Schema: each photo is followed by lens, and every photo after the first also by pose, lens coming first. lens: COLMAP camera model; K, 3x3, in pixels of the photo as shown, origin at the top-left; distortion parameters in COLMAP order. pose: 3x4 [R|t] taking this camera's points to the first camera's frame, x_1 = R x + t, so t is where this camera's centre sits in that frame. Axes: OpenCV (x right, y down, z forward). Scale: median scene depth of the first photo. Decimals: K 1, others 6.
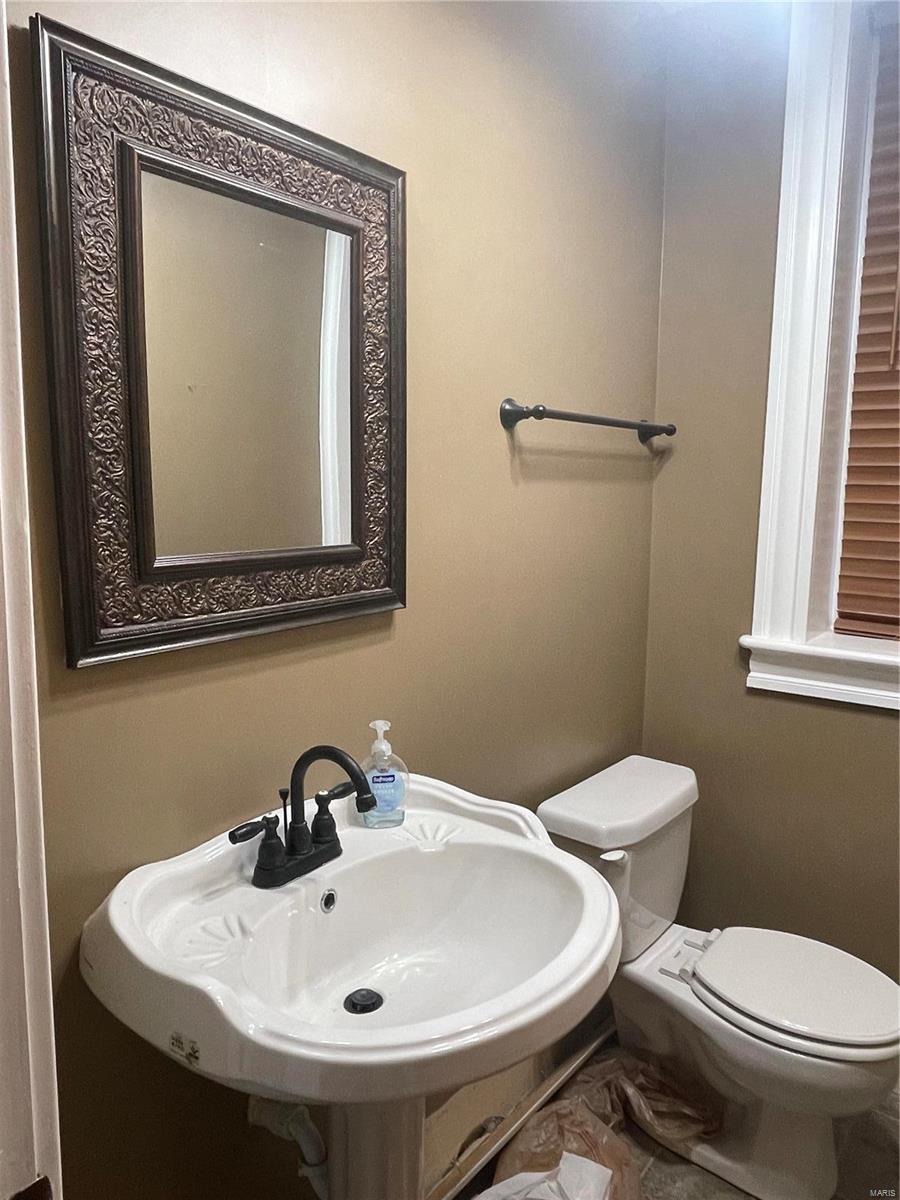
lens RADIAL K [[861.7, 0, 450.0], [0, 861.7, 600.0], [0, 0, 1]] dist [0.034328, -0.057073]
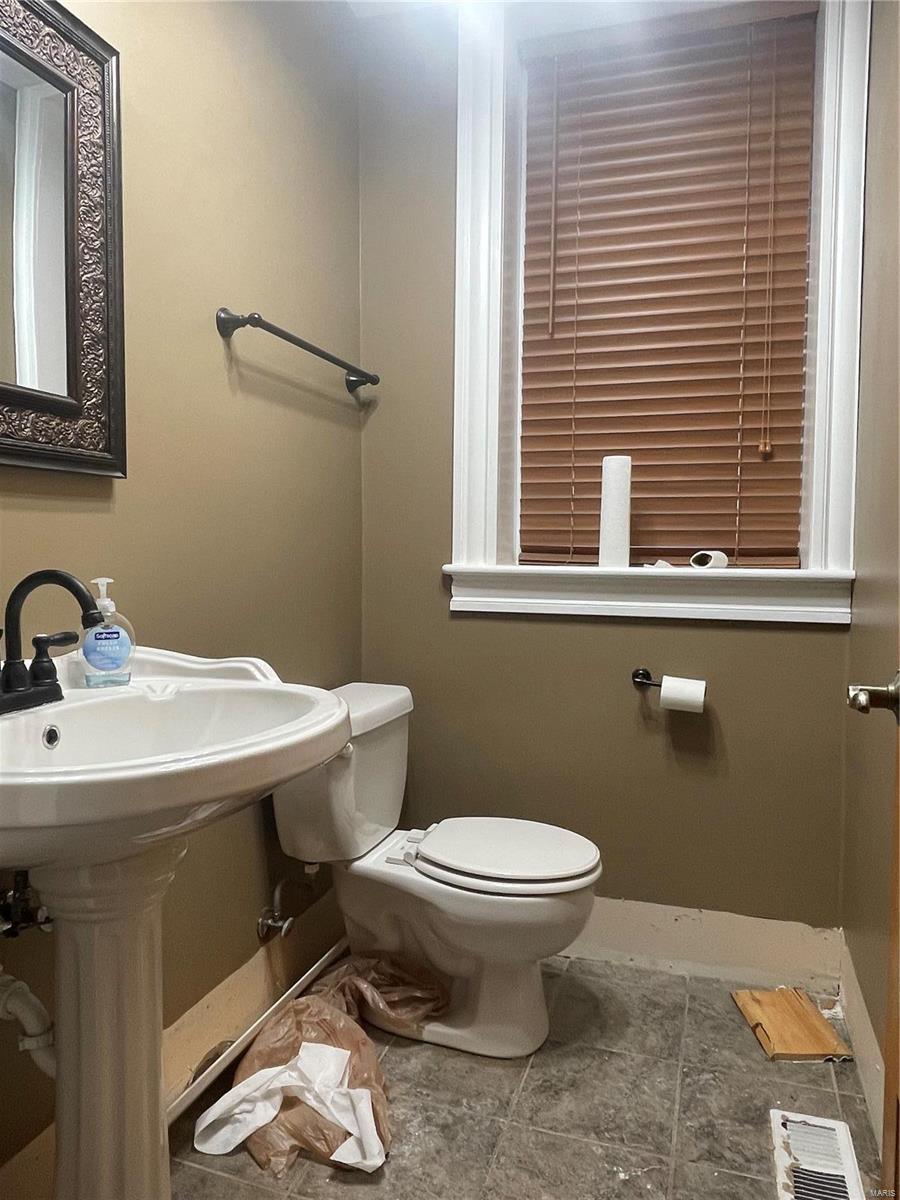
lens RADIAL K [[839.1, 0, 450.0], [0, 839.1, 600.0], [0, 0, 1]] dist [-0.001396, -0.006190]
pose [[0.942351, -0.022570, 0.333864, -0.022245], [0.048982, 0.996280, -0.070903, 0.205810], [-0.331022, 0.083169, 0.939951, -0.021270]]
